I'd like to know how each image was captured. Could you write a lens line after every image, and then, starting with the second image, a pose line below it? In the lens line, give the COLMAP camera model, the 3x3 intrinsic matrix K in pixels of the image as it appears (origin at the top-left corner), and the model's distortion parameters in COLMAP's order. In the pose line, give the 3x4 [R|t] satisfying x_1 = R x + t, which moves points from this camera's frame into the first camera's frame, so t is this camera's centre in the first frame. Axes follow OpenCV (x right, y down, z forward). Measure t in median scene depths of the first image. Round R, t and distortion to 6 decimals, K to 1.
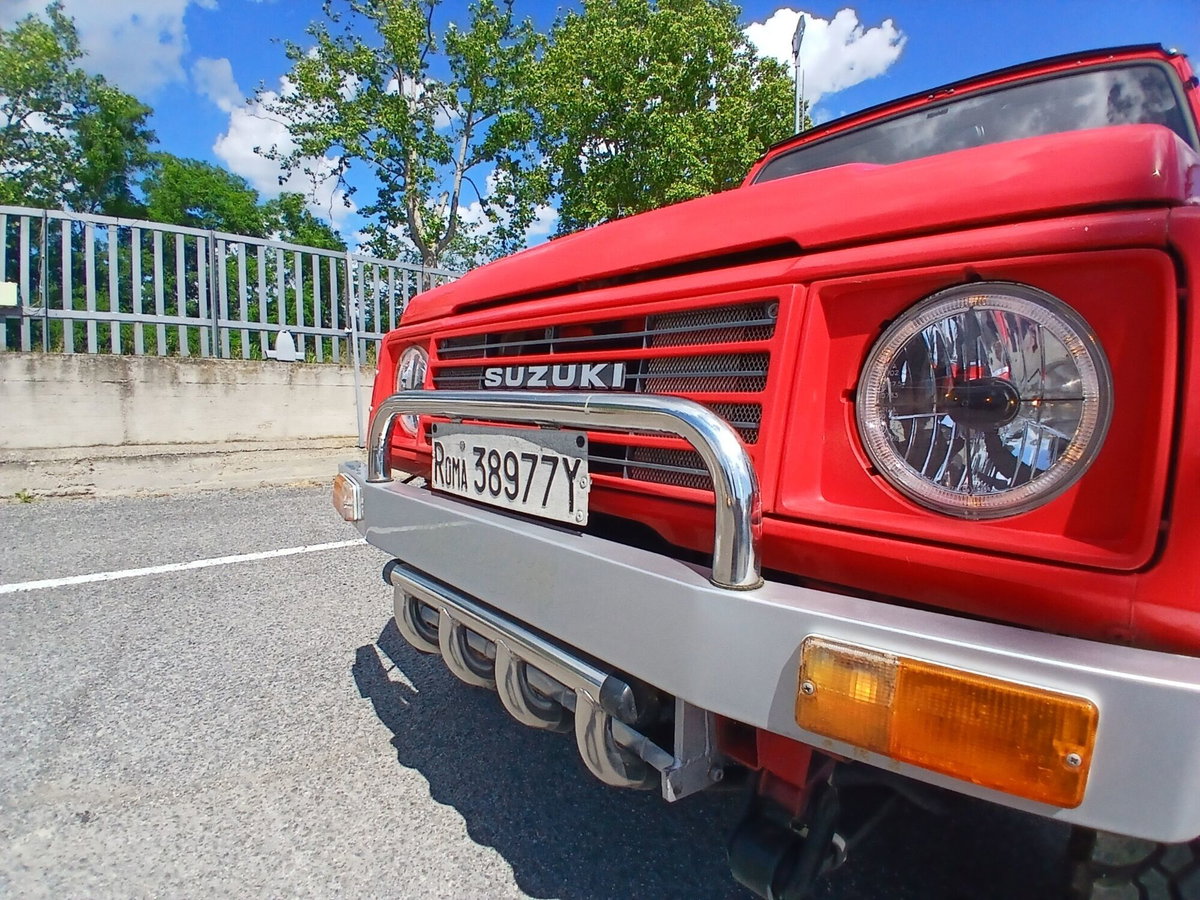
lens RADIAL K [[595.5, 0, 601.3], [0, 595.5, 452.4], [0, 0, 1]] dist [0.032684, -0.073099]
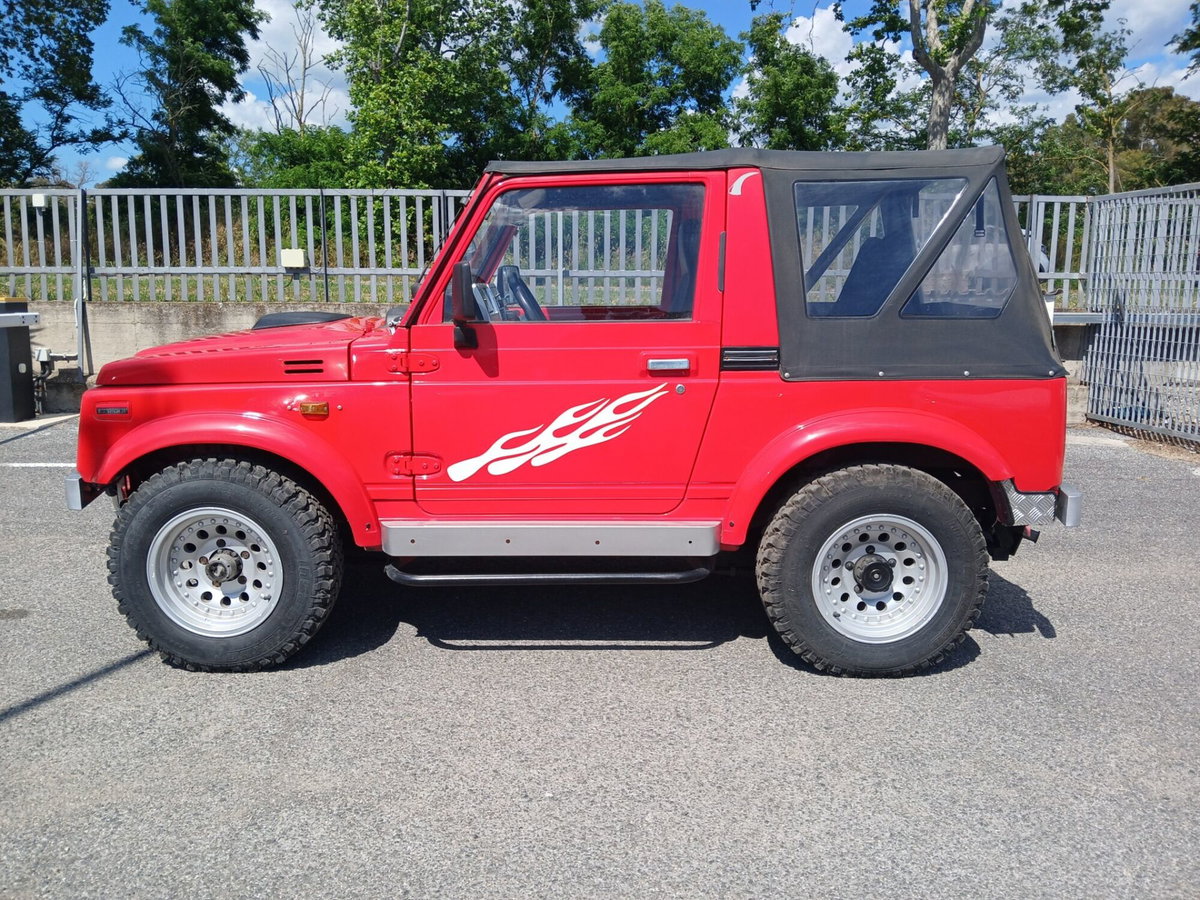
lens RADIAL K [[931.7, 0, 594.2], [0, 931.7, 442.6], [0, 0, 1]] dist [0.088055, -0.172354]
pose [[0.741558, 0.104593, -0.662685, 4.637223], [-0.051402, 0.993727, 0.099322, -0.475448], [0.668916, -0.039590, 0.742283, -1.027864]]
